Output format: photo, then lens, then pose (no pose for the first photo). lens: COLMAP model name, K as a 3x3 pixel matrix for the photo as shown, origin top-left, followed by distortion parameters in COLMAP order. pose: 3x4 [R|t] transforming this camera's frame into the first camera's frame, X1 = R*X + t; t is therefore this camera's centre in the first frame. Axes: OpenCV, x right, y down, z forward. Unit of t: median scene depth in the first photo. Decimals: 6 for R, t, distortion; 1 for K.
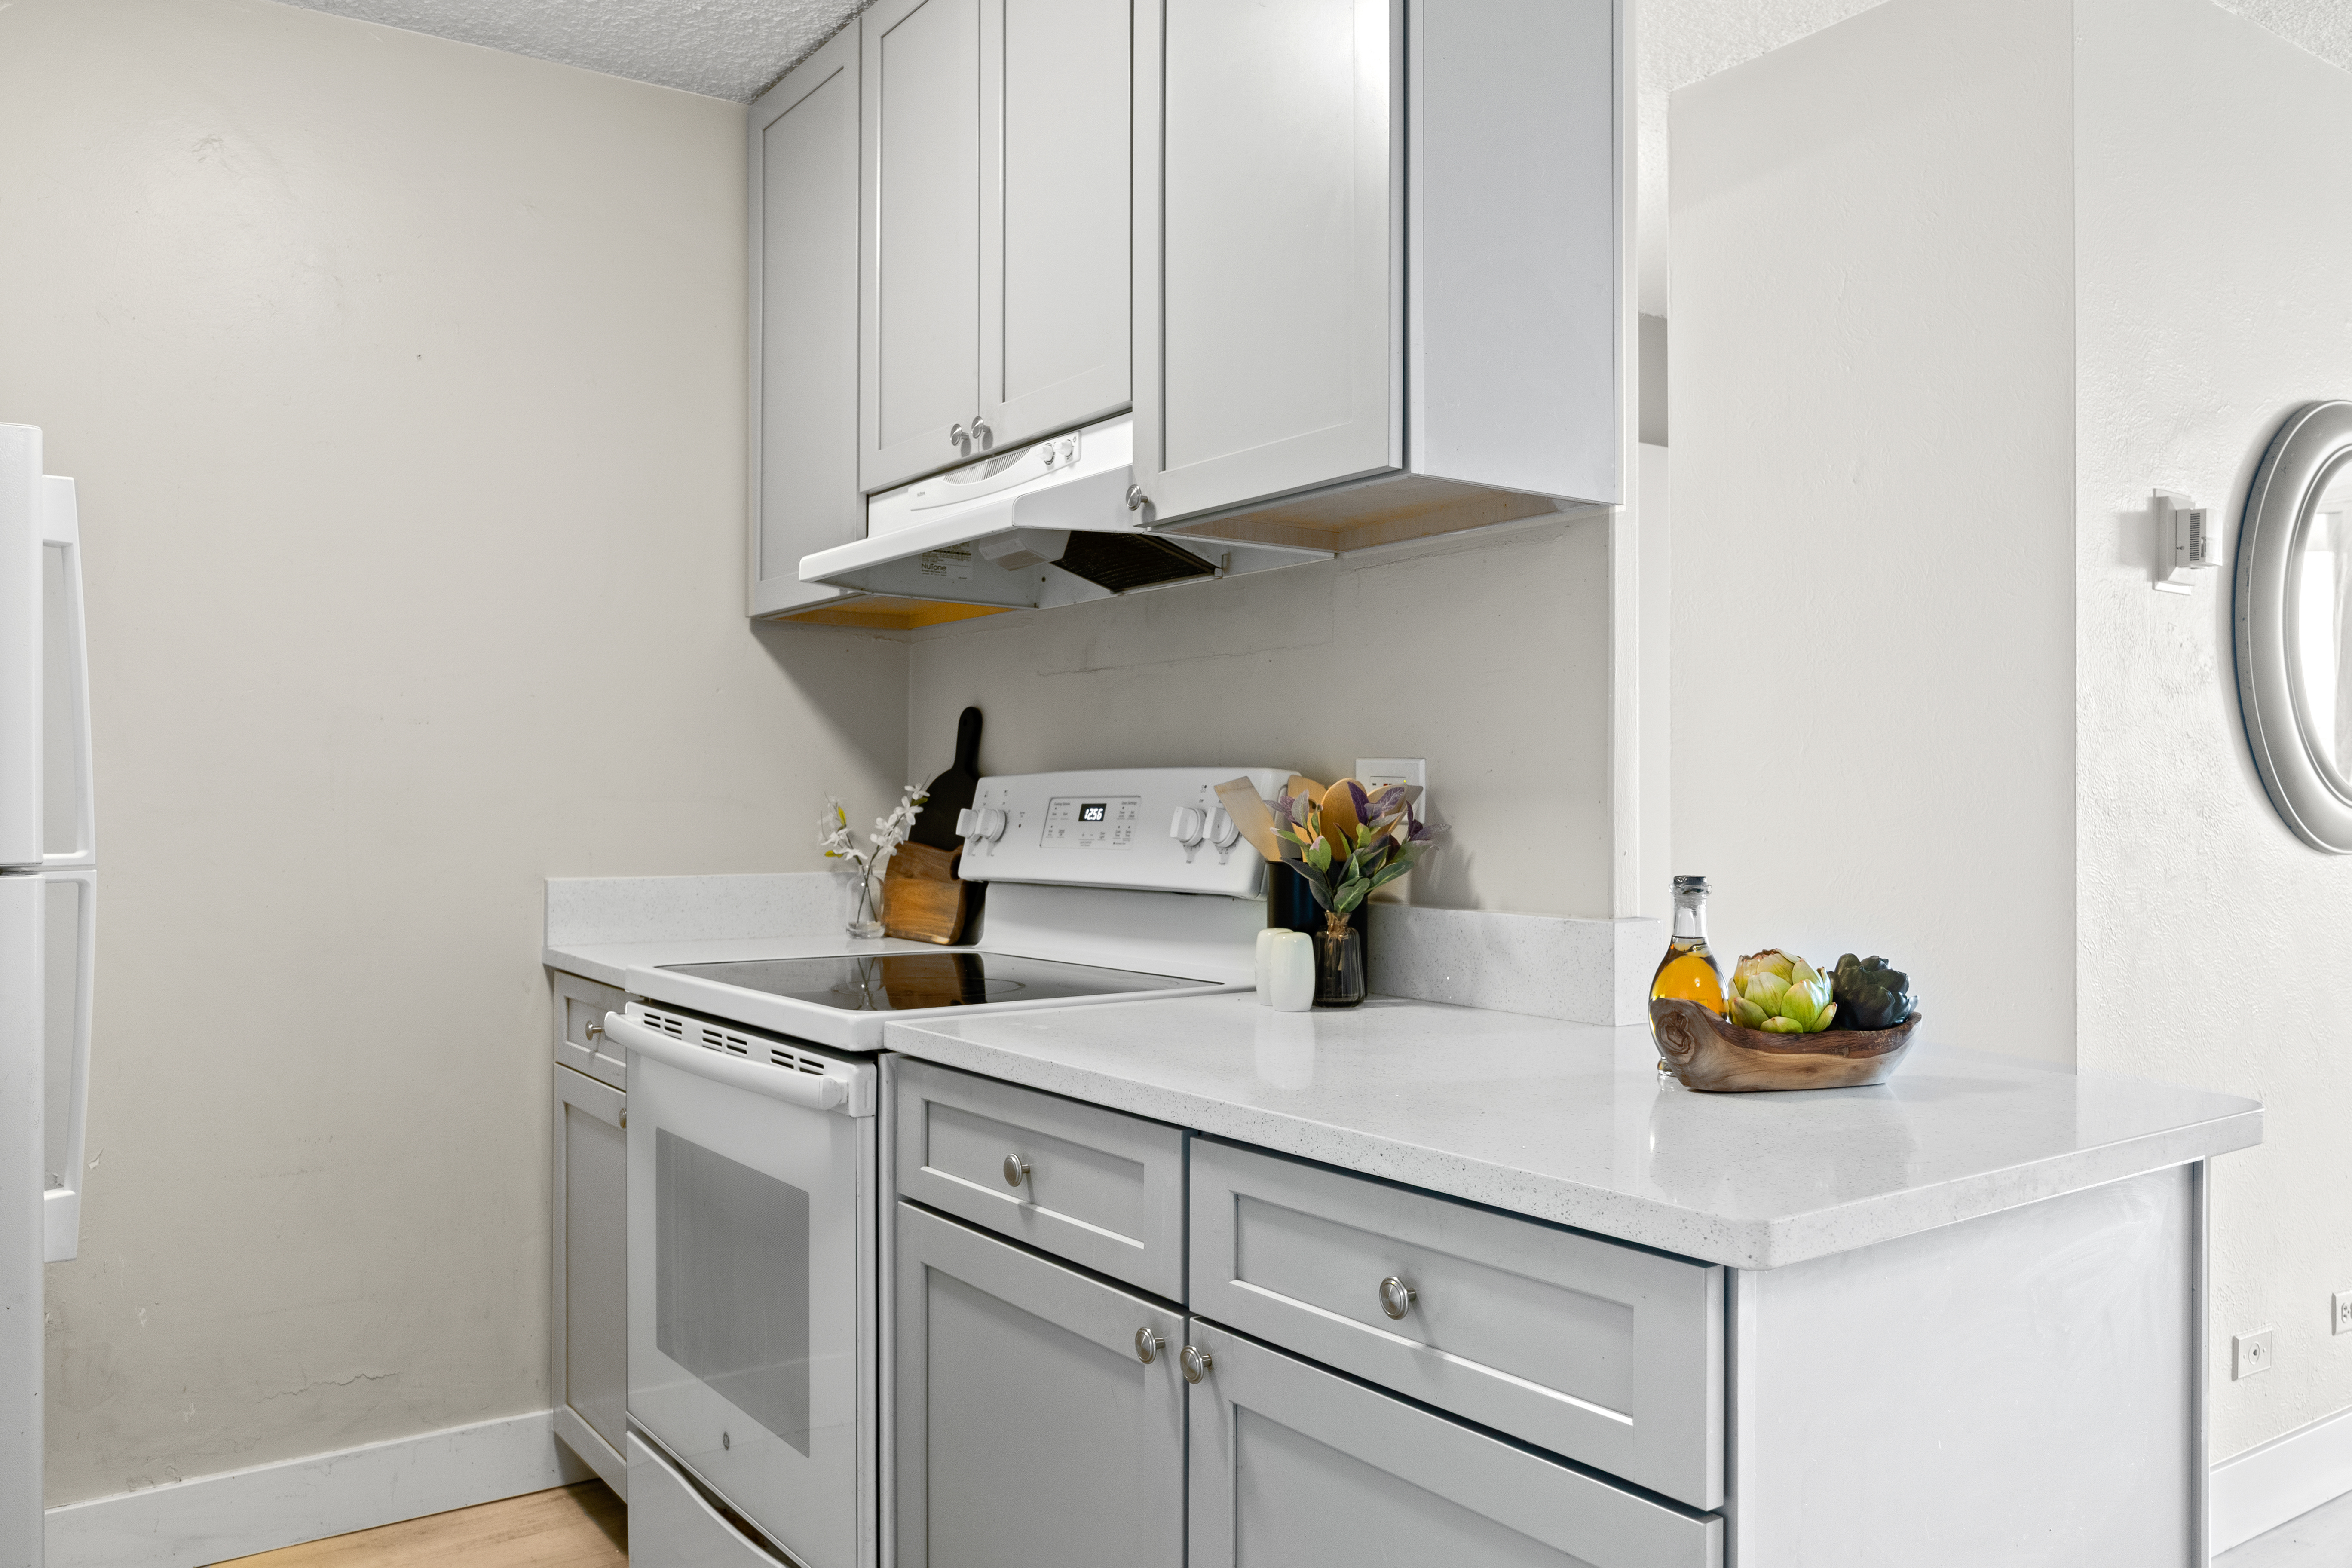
lens RADIAL K [[1773.5, 0, 1167.9], [0, 1773.5, 765.8], [0, 0, 1]] dist [-0.004436, -0.002225]
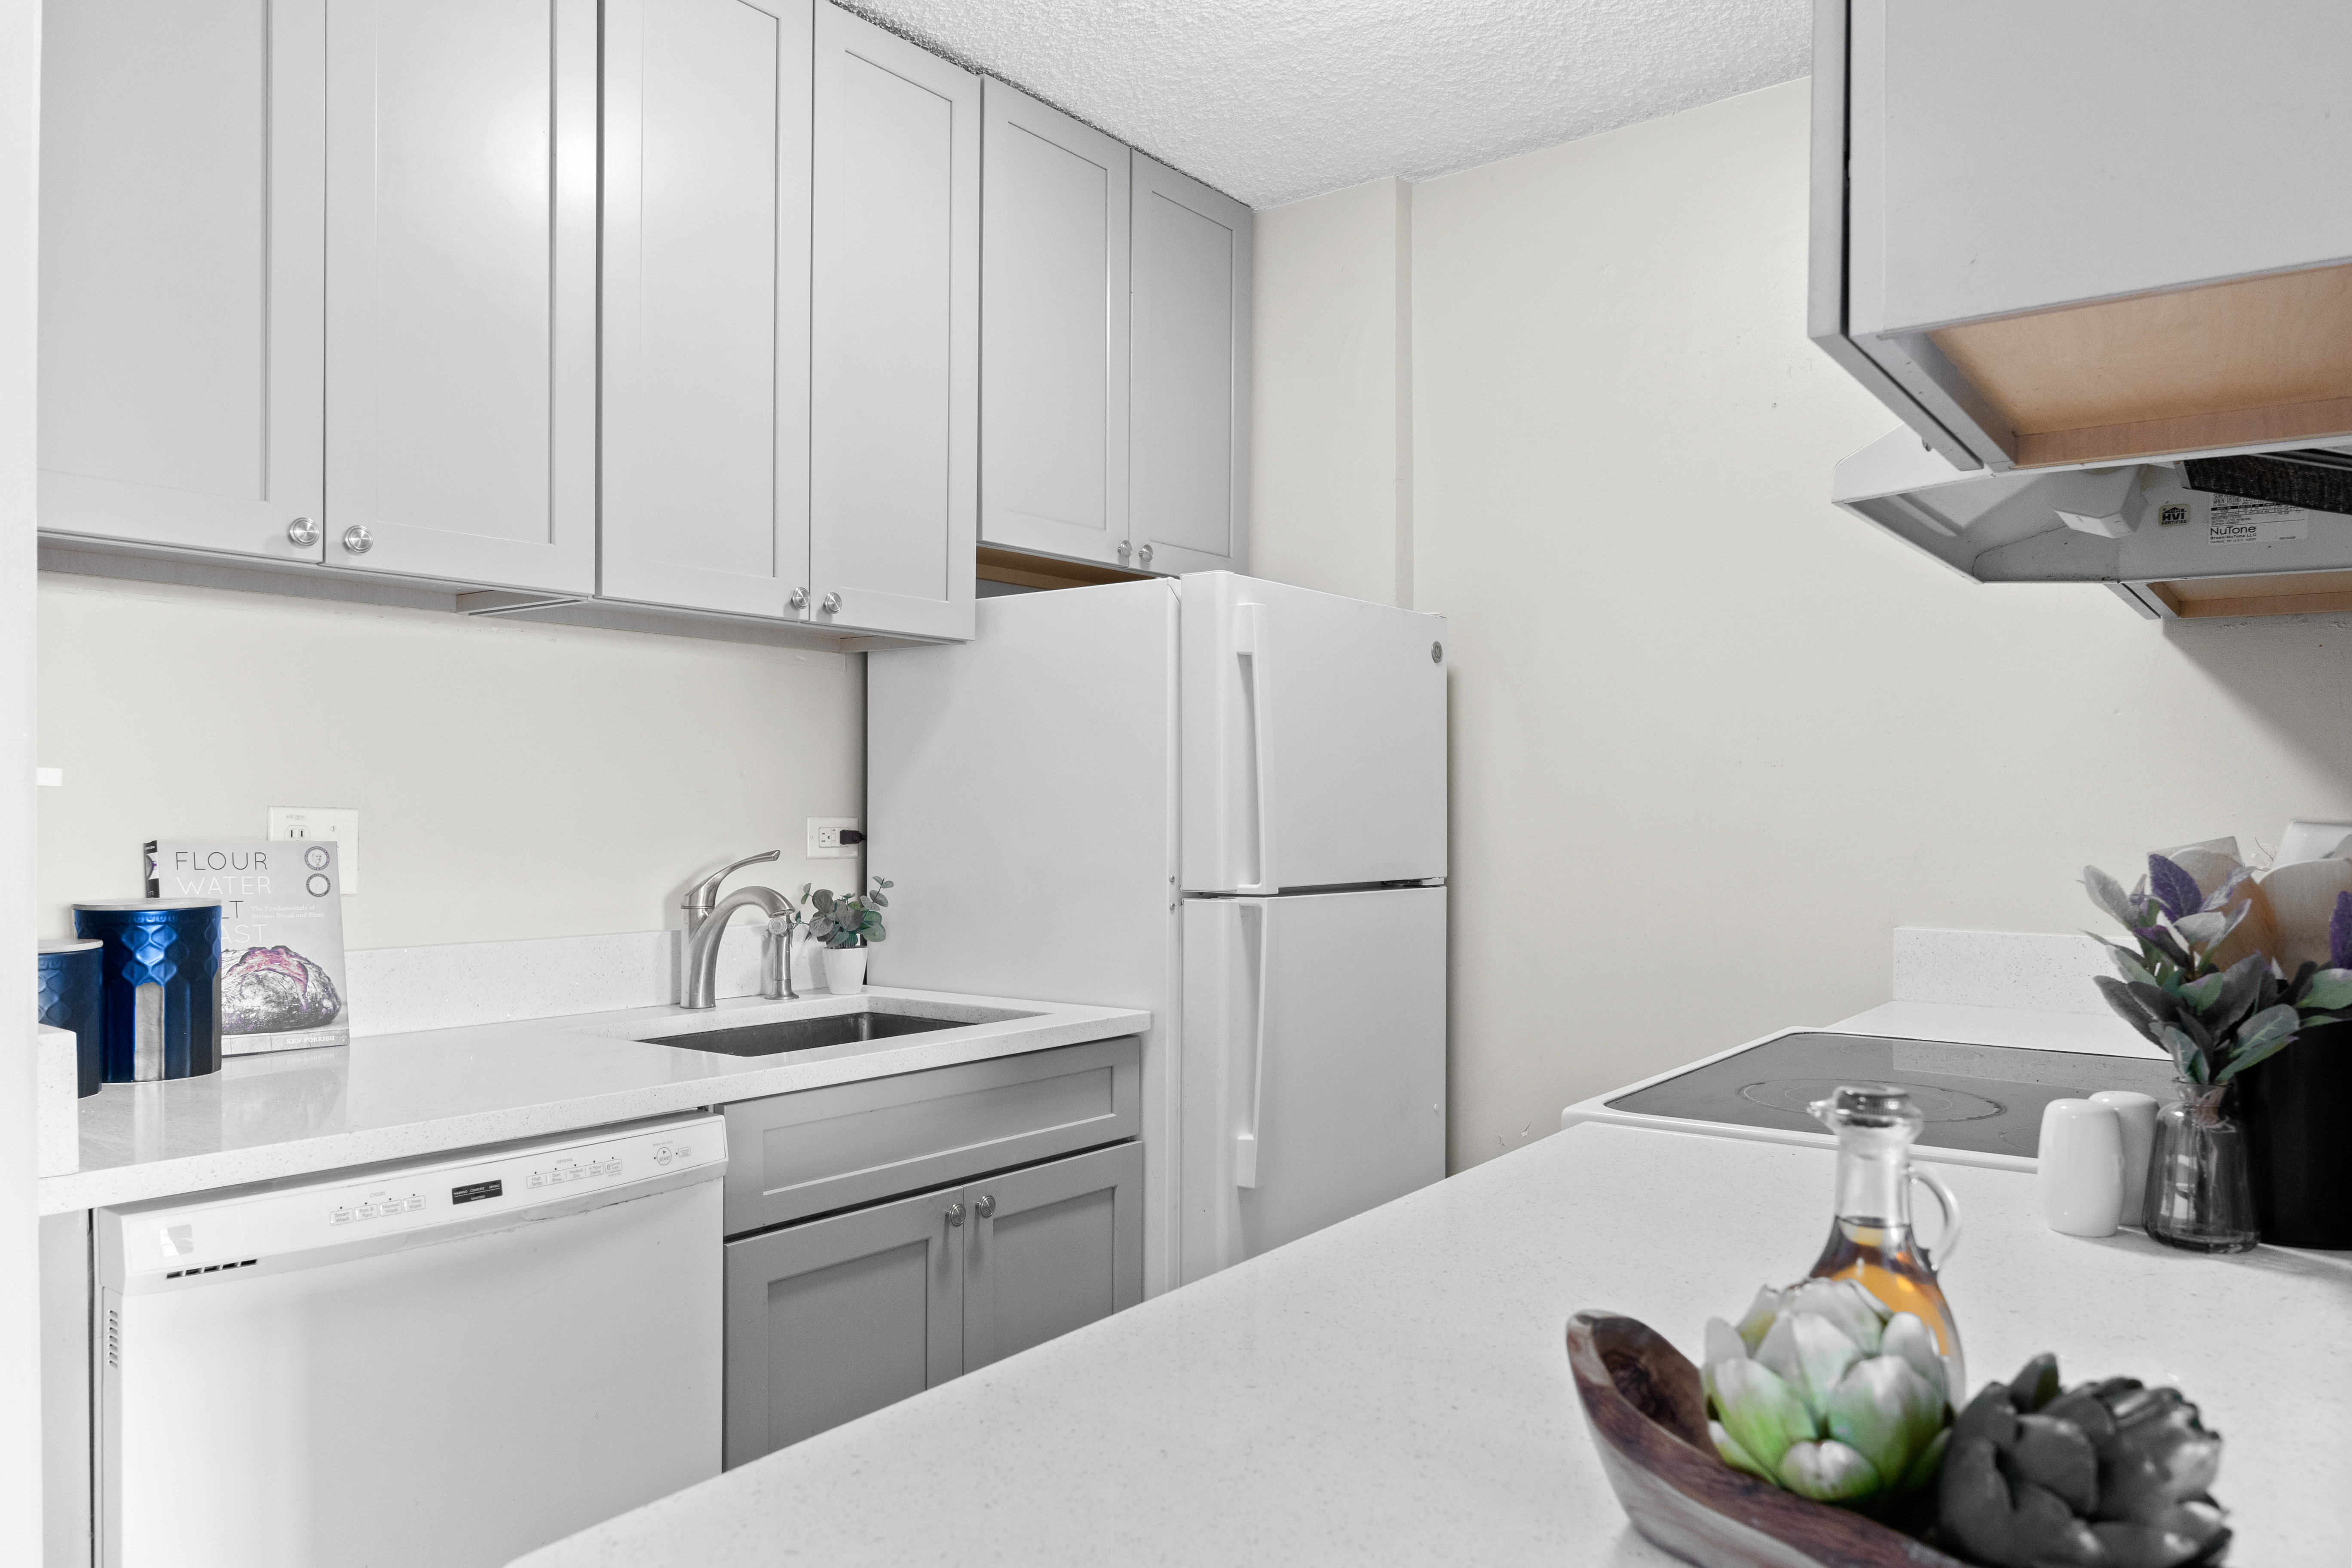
lens RADIAL K [[1634.4, 0, 1176.0], [0, 1634.4, 784.0], [0, 0, 1]] dist [-0.002743, -0.002677]
pose [[0.308152, -0.013066, -0.951247, 0.481609], [0.016394, 0.999830, -0.008422, -0.015170], [0.951196, -0.012999, 0.308314, 0.506660]]
